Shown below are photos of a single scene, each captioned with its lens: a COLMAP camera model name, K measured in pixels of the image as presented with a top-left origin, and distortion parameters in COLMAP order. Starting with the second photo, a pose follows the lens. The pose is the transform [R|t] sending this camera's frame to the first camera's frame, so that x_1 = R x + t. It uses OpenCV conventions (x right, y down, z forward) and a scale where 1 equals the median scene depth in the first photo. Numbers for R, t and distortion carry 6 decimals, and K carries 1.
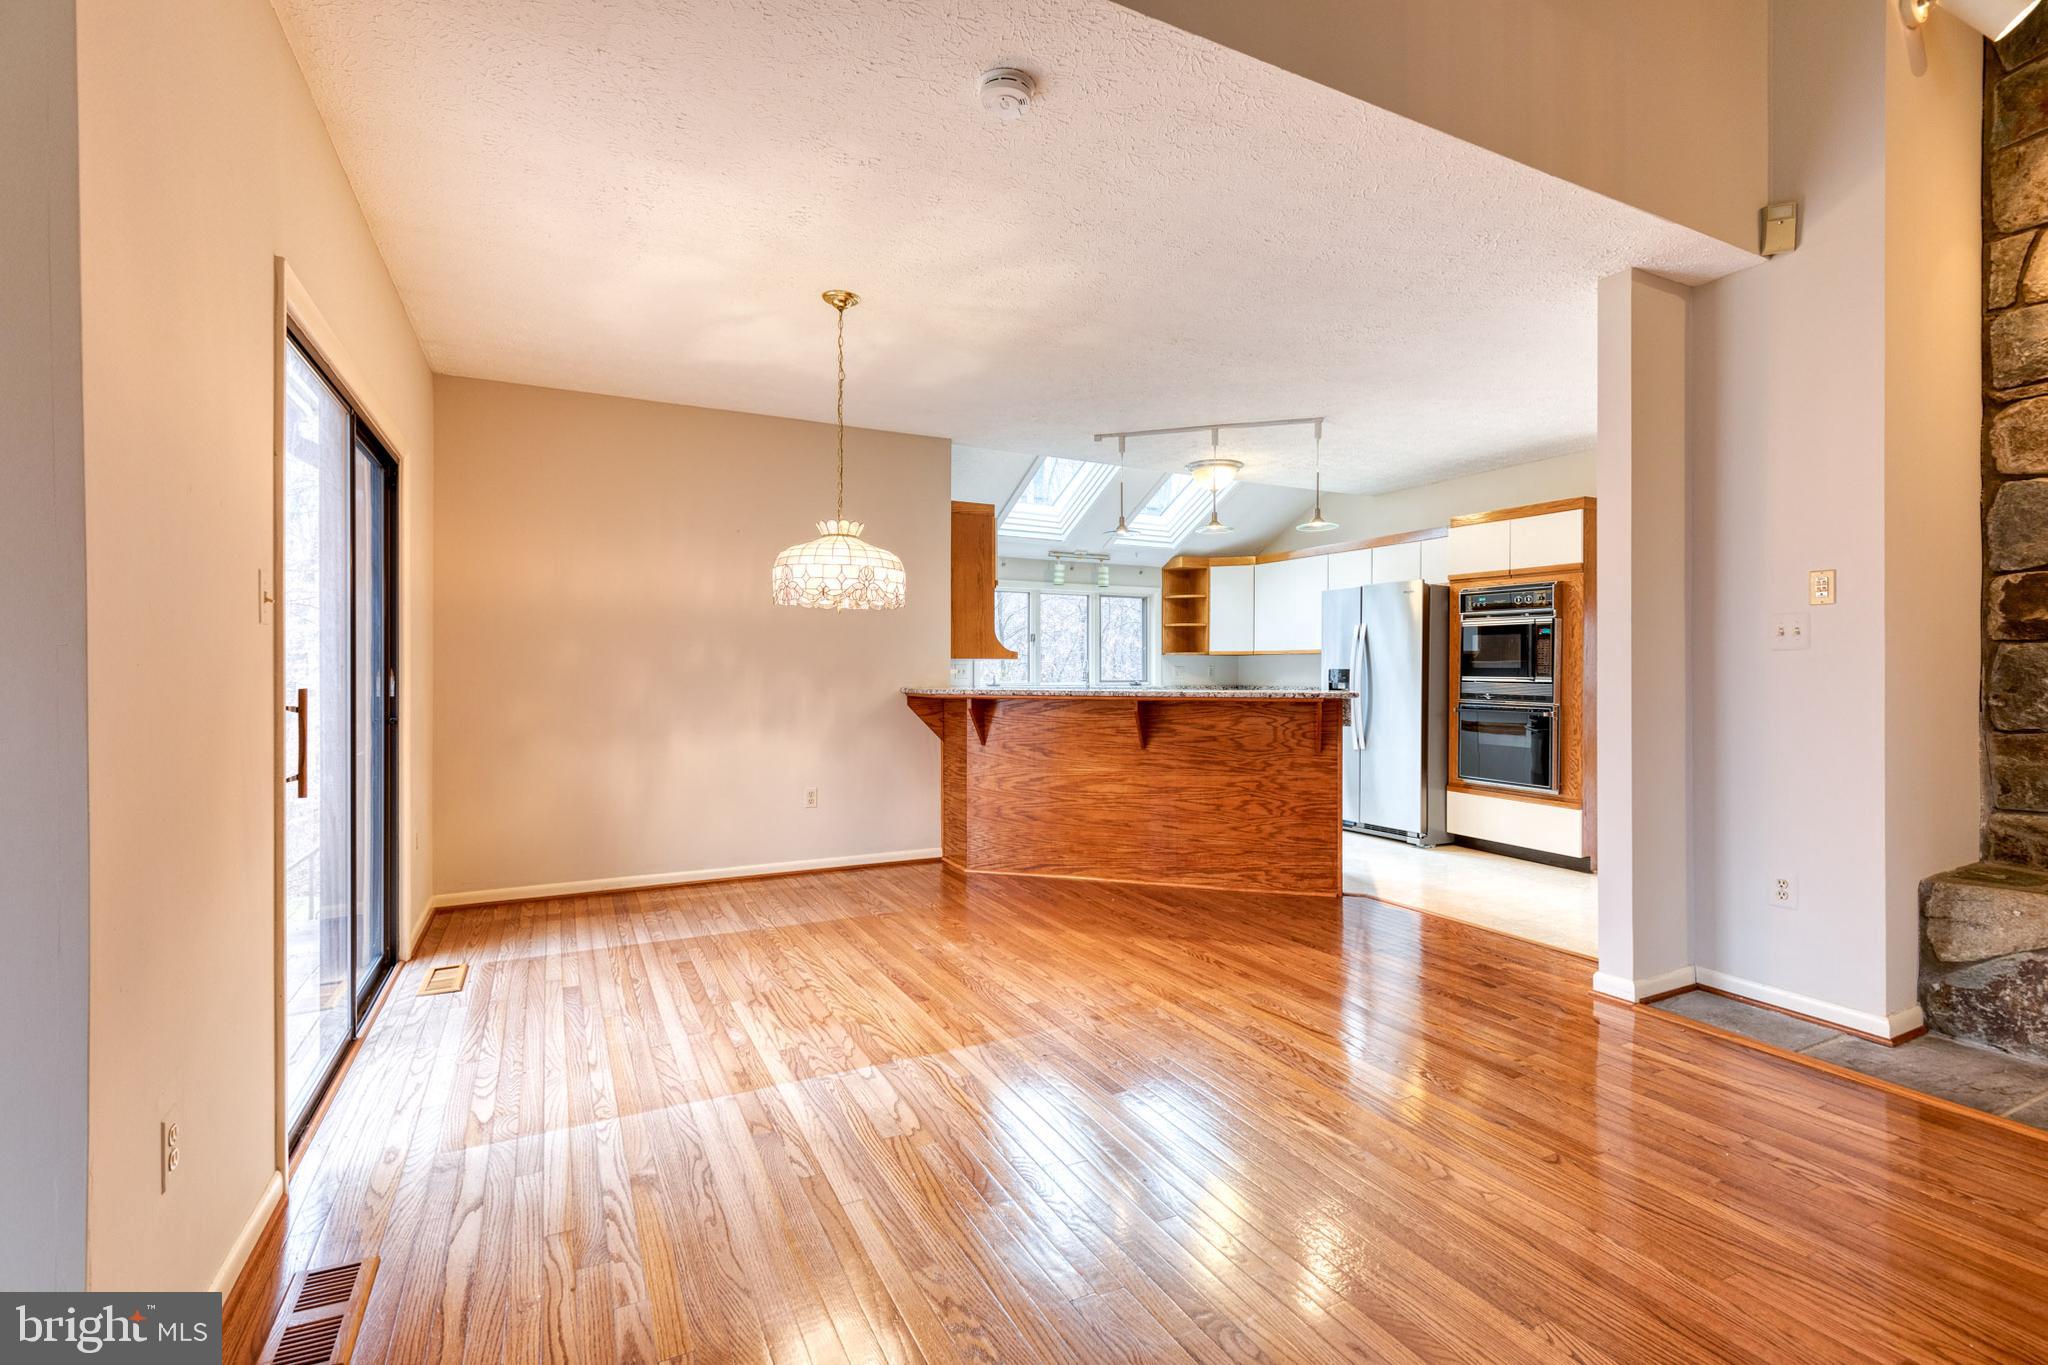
lens RADIAL K [[916.7, 0, 1035.8], [0, 916.7, 672.2], [0, 0, 1]] dist [0.009857, -0.001970]
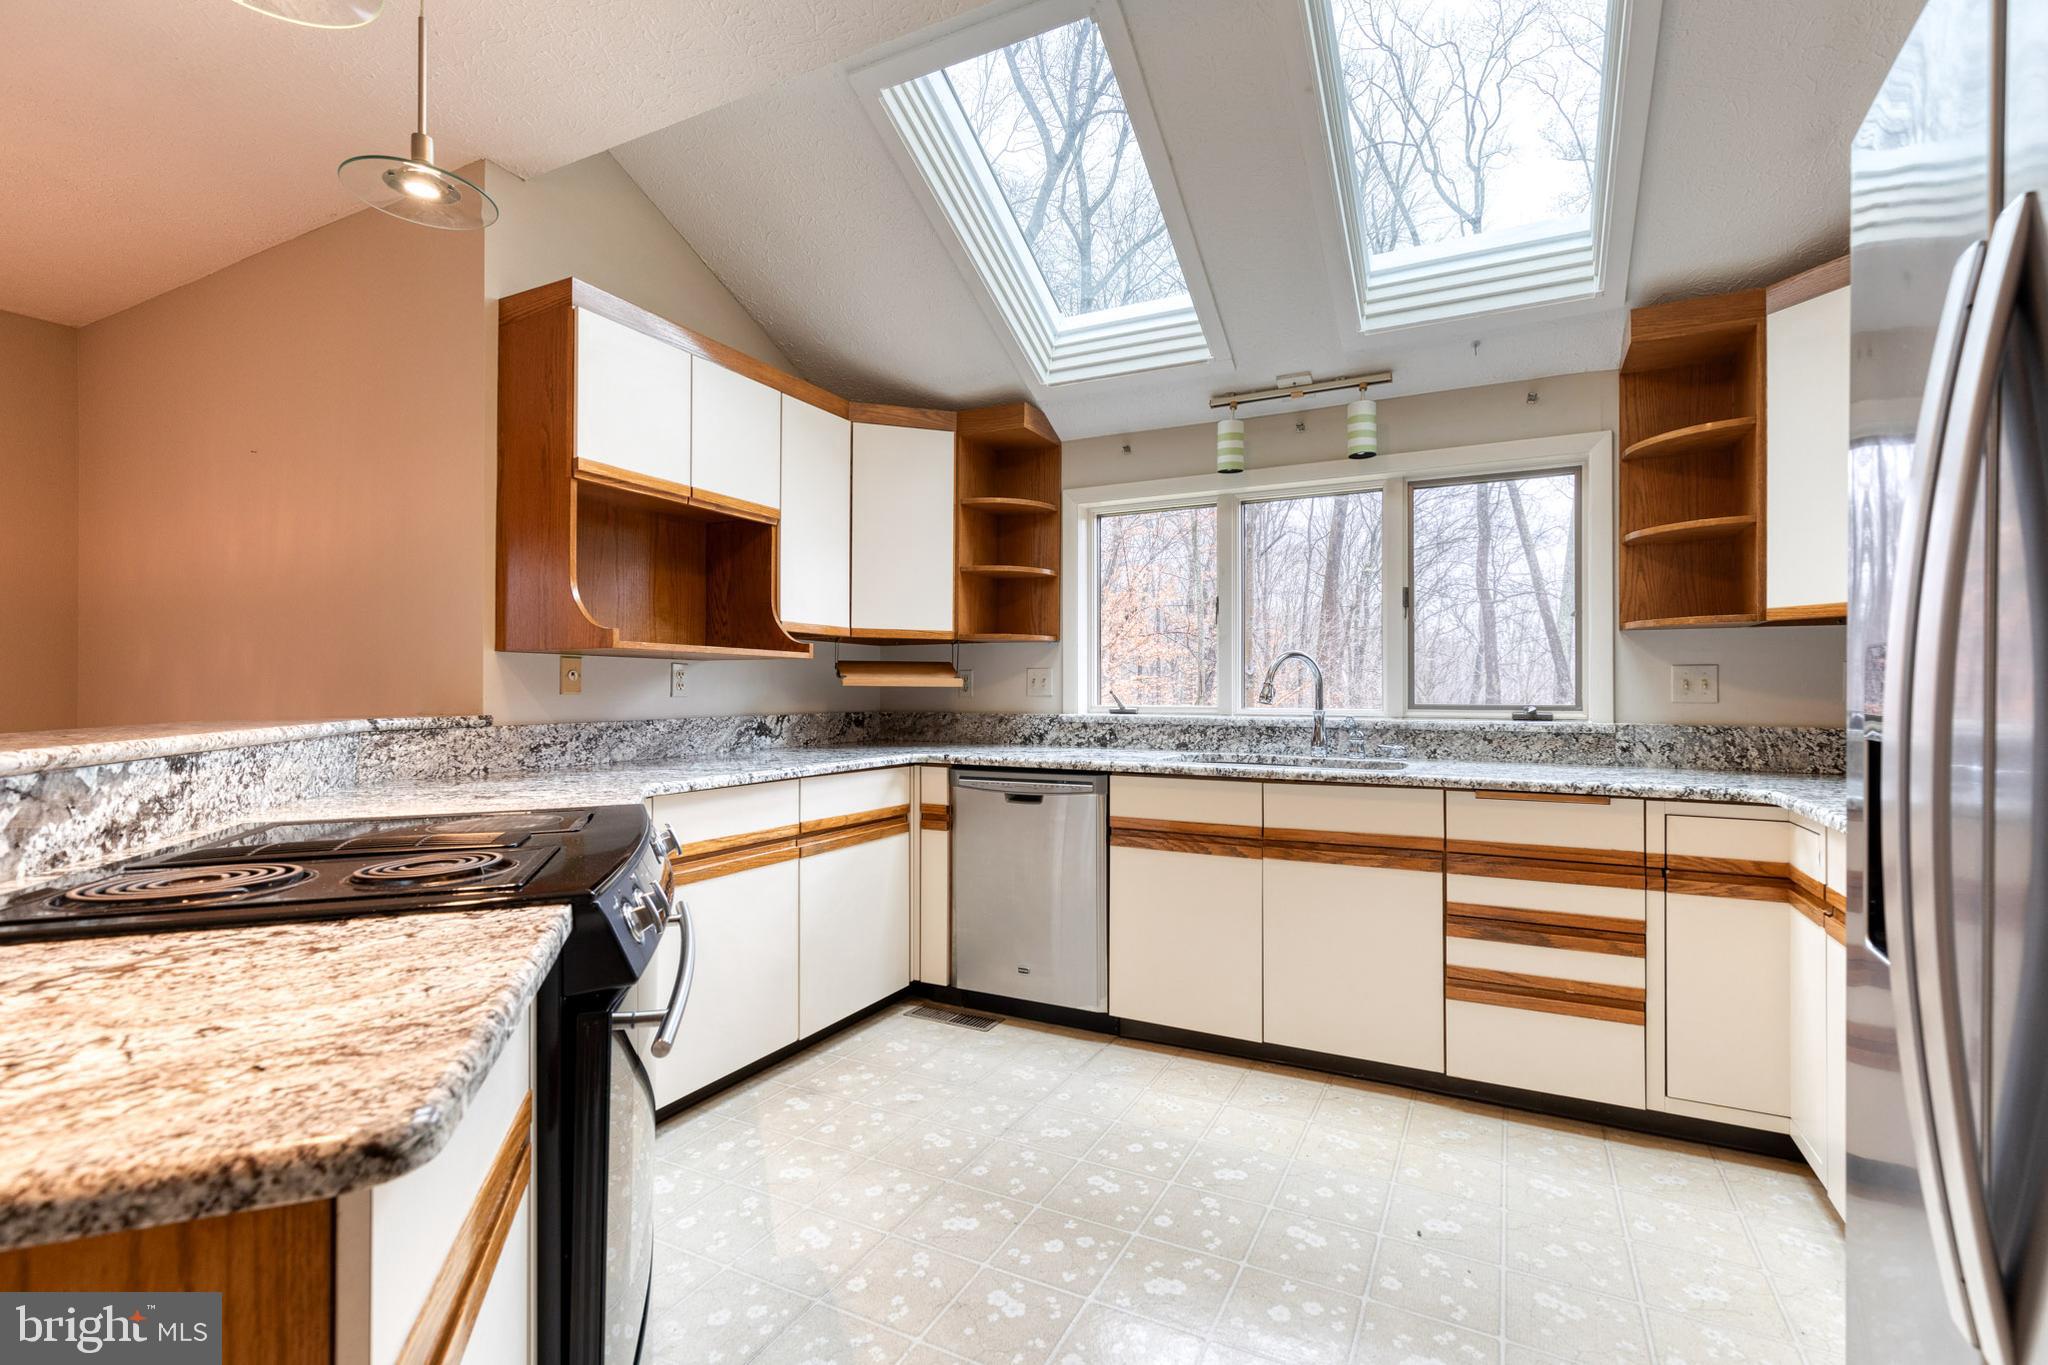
lens RADIAL K [[916.7, 0, 1038.8], [0, 916.7, 683.9], [0, 0, 1]] dist [0.009857, -0.001970]
pose [[0.590546, -0.001498, -0.807003, 0.464746], [-0.000270, 0.999998, -0.002054, 0.002072], [0.807004, 0.001431, 0.590544, 1.036112]]
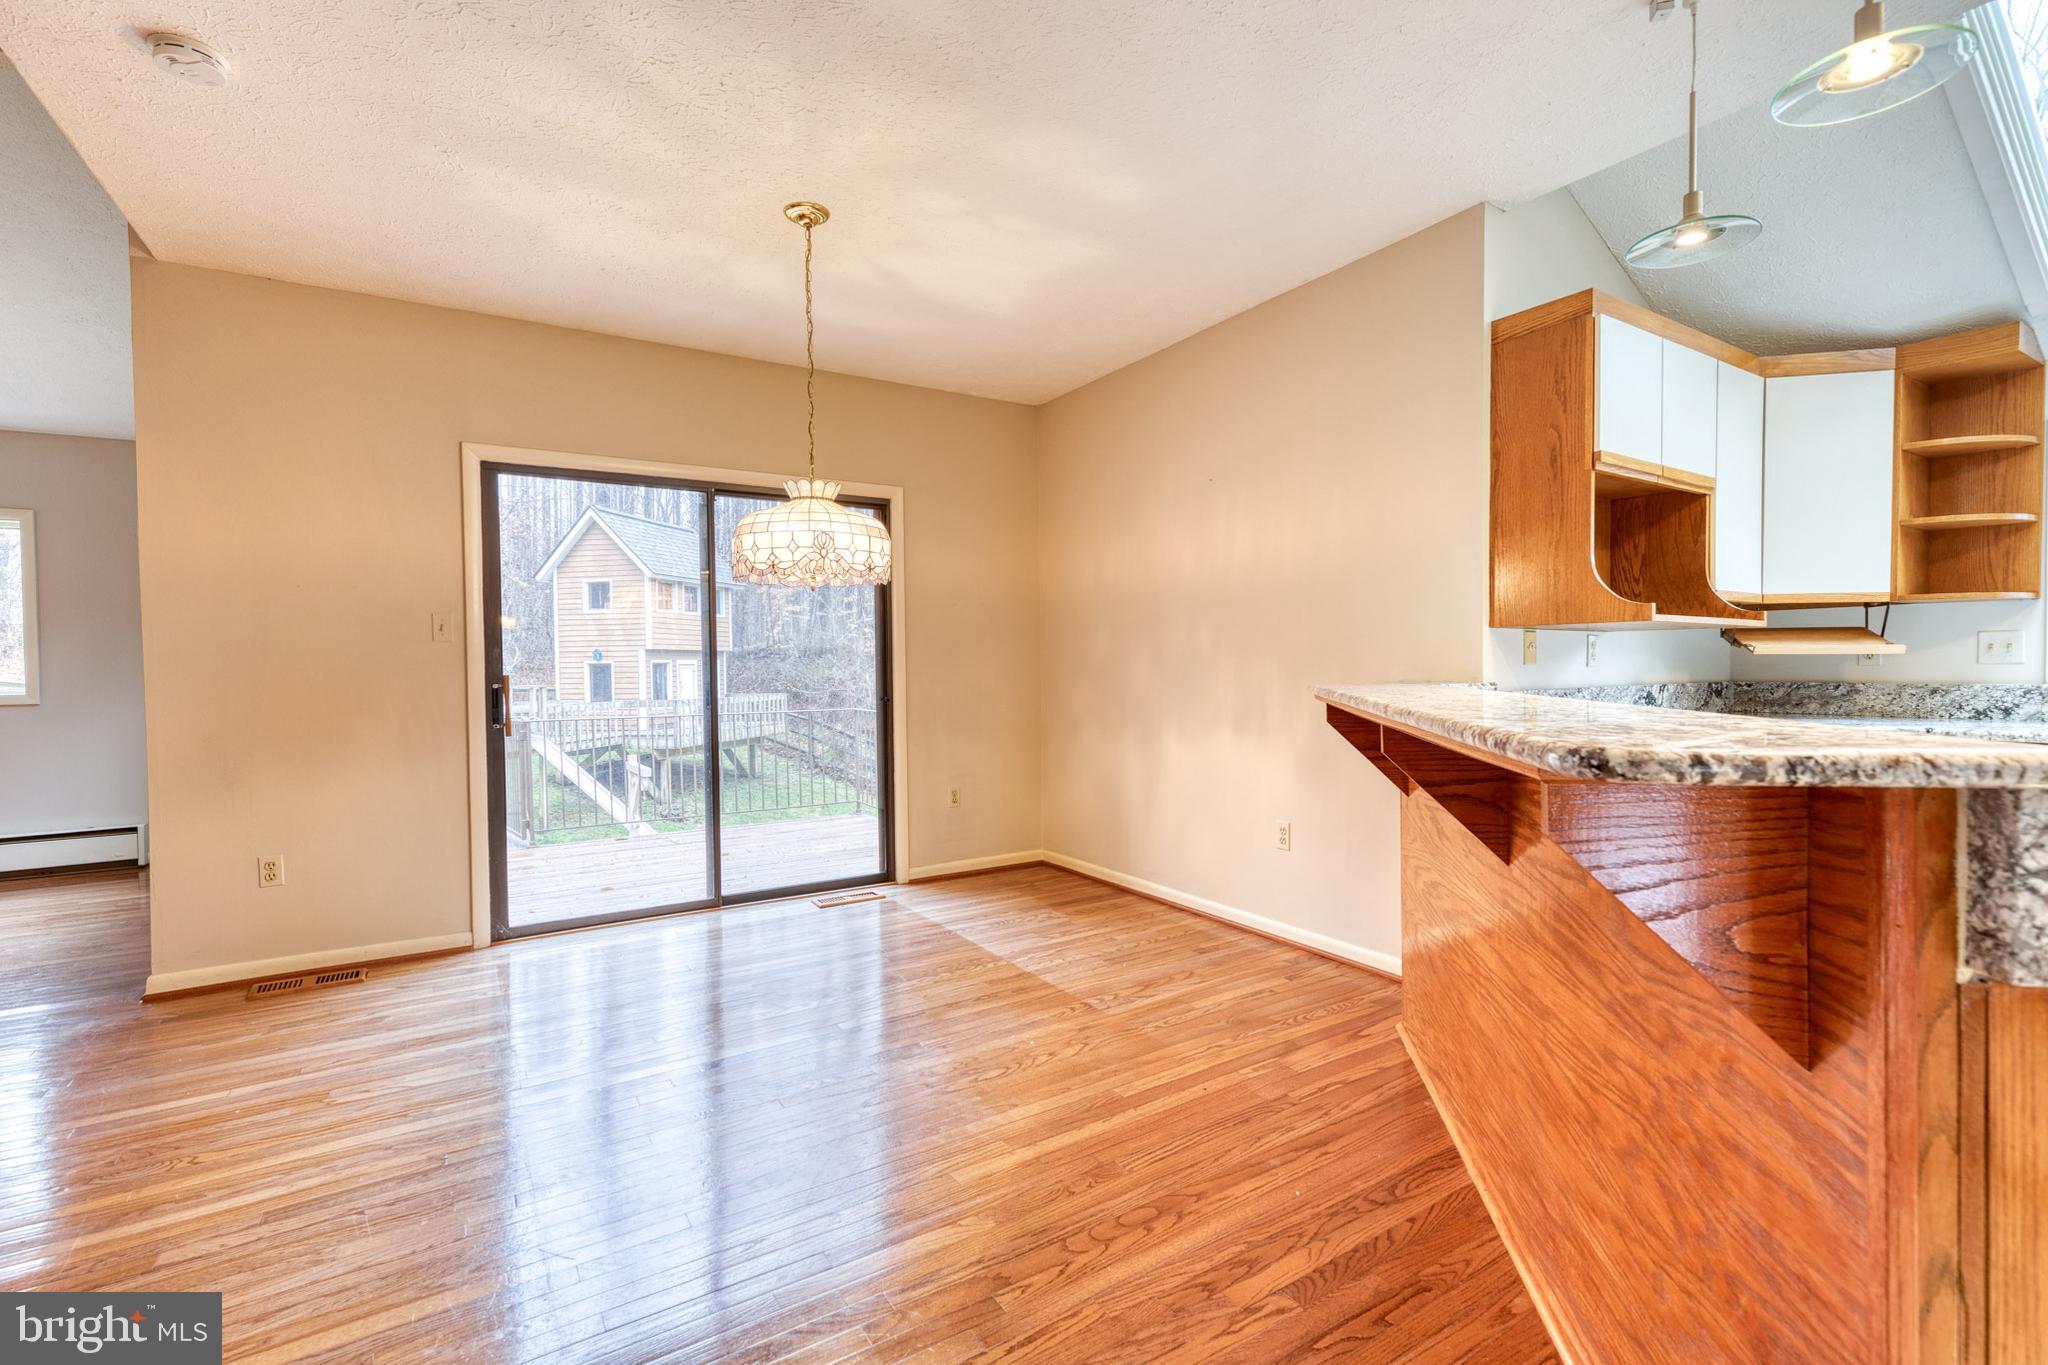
lens RADIAL K [[916.7, 0, 1046.9], [0, 916.7, 682.6], [0, 0, 1]] dist [0.009857, -0.001970]
pose [[0.101741, 0.020633, -0.994597, 0.438401], [0.011008, 0.999700, 0.021865, 0.002416], [0.994750, -0.013173, 0.101483, 0.759160]]
